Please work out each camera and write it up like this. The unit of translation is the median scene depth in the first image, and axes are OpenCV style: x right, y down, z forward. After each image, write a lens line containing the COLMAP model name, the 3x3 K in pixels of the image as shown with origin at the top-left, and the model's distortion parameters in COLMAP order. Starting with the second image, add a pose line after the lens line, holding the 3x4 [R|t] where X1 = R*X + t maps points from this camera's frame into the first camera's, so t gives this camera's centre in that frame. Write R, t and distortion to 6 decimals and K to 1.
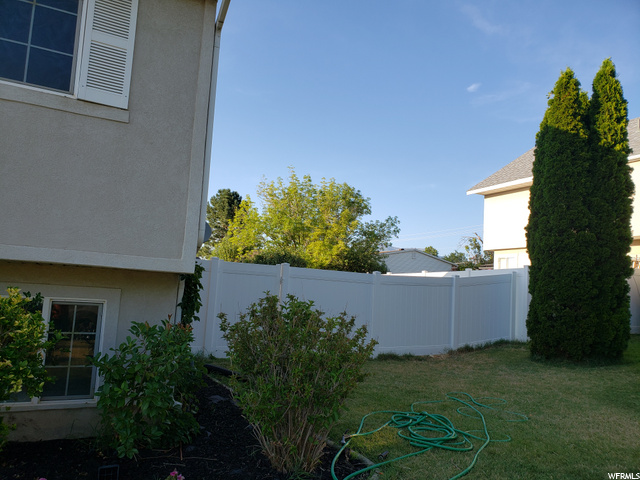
lens RADIAL K [[503.3, 0, 321.6], [0, 503.3, 240.6], [0, 0, 1]] dist [-0.003582, 0.044799]
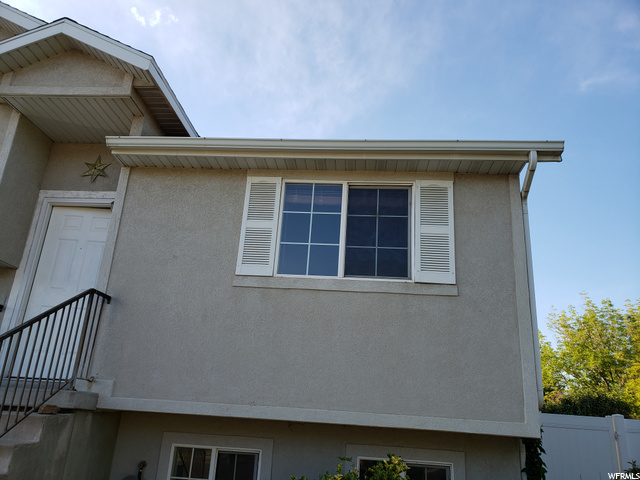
lens RADIAL K [[503.3, 0, 321.6], [0, 503.3, 240.6], [0, 0, 1]] dist [-0.003582, 0.044799]
pose [[0.851002, -0.187495, -0.490551, -0.062907], [0.045753, 0.957014, -0.286411, -0.040250], [0.523165, 0.221292, 0.823000, -0.113868]]
